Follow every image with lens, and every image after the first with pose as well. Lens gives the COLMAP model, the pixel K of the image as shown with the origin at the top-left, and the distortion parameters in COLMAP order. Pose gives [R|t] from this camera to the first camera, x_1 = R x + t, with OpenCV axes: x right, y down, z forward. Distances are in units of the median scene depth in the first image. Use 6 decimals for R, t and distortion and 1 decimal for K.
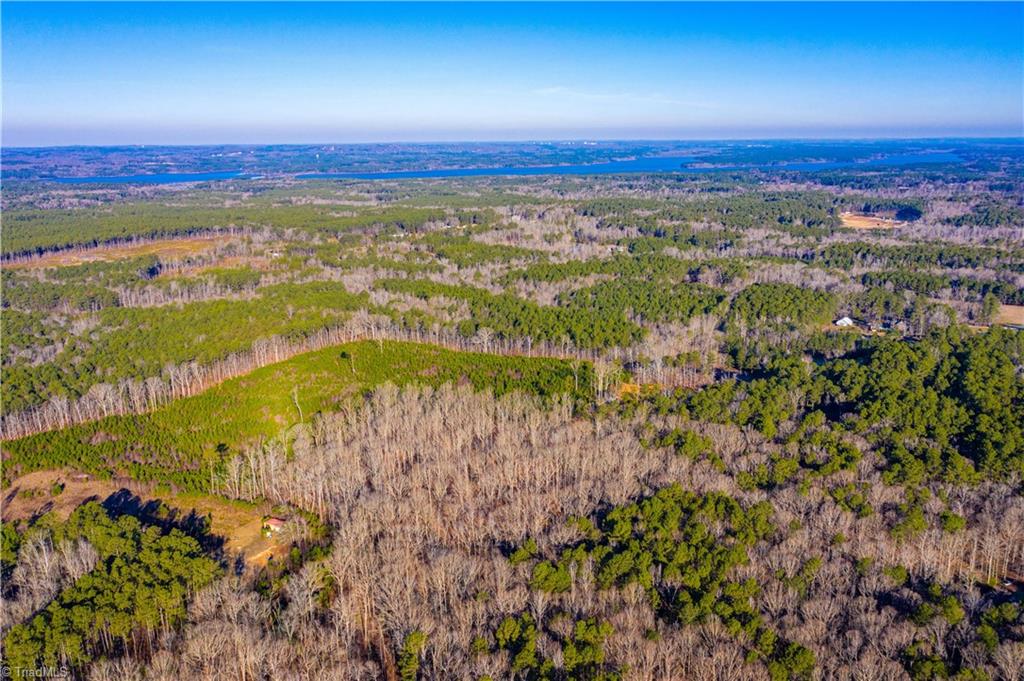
lens RADIAL K [[812.7, 0, 513.6], [0, 812.7, 335.9], [0, 0, 1]] dist [-0.021290, 0.011380]
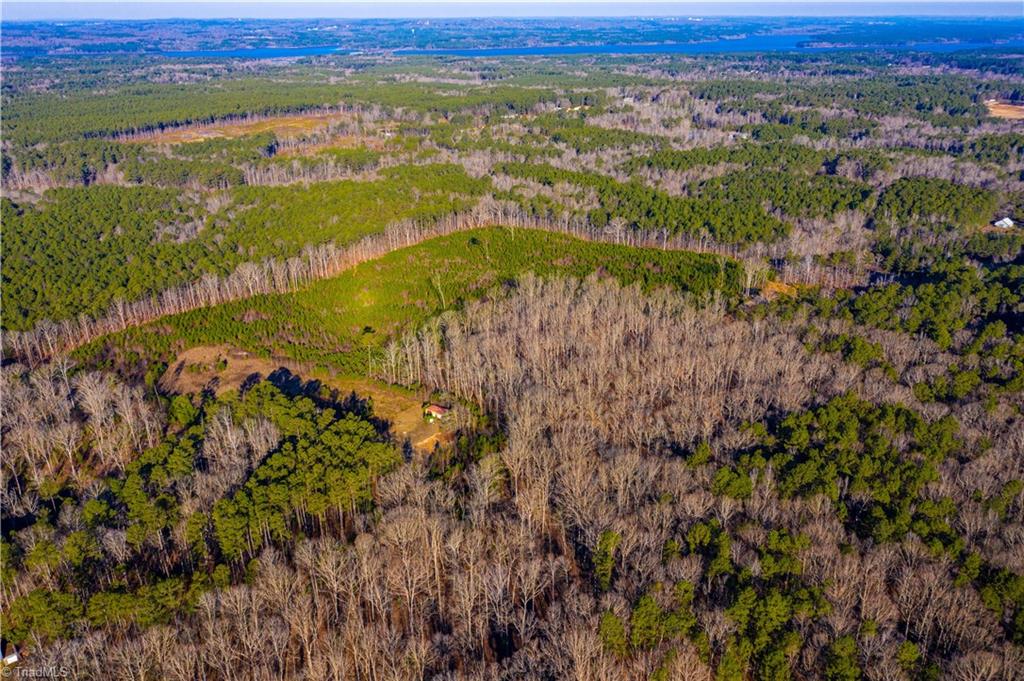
lens RADIAL K [[810.5, 0, 512.8], [0, 810.5, 340.8], [0, 0, 1]] dist [-0.019270, 0.009298]
pose [[0.993671, 0.046094, -0.102435, -0.044929], [-0.030619, 0.988542, 0.147806, -0.002890], [0.108075, -0.143734, 0.983697, 0.012880]]
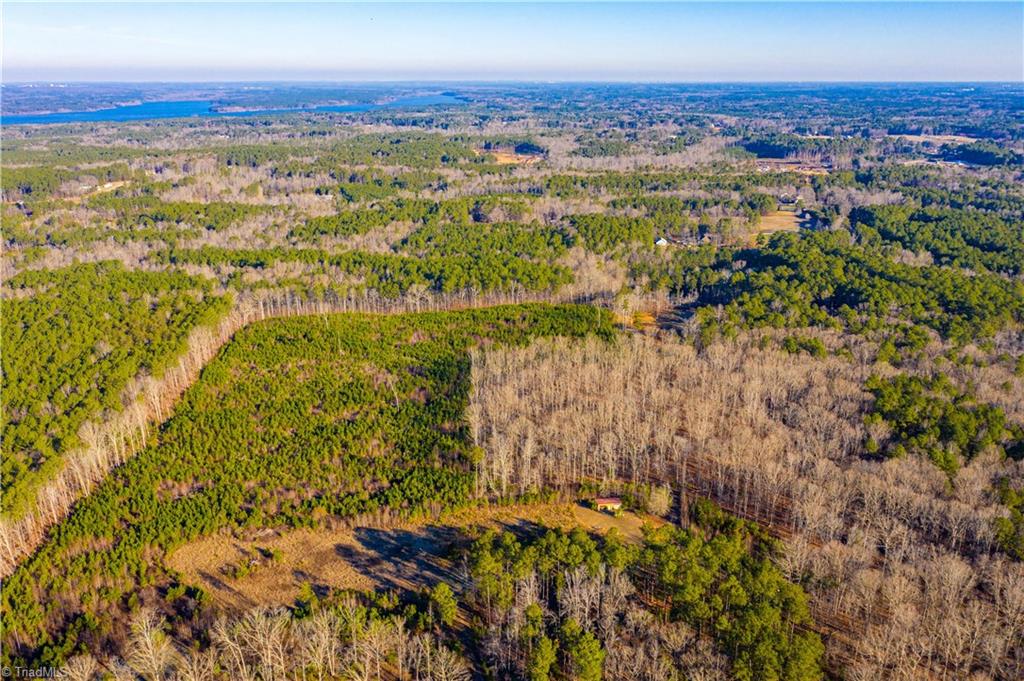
lens RADIAL K [[824.9, 0, 513.6], [0, 824.9, 336.8], [0, 0, 1]] dist [-0.021023, 0.010367]
pose [[0.820796, -0.161171, 0.548012, -0.387863], [0.126437, 0.986834, 0.100855, -0.026285], [-0.557052, -0.013492, 0.830368, 0.134526]]
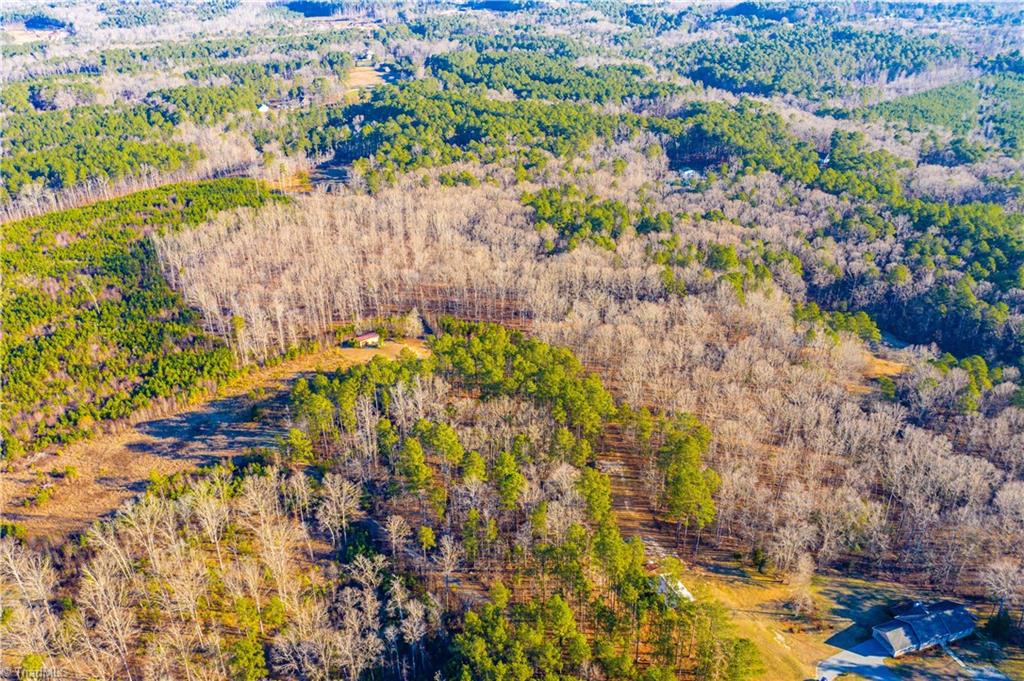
lens RADIAL K [[810.5, 0, 512.8], [0, 810.5, 340.8], [0, 0, 1]] dist [-0.019270, 0.009298]
pose [[0.393818, -0.408642, 0.823359, -0.475812], [0.219122, 0.911658, 0.347658, -0.033986], [-0.892689, 0.043502, 0.448570, 0.177043]]
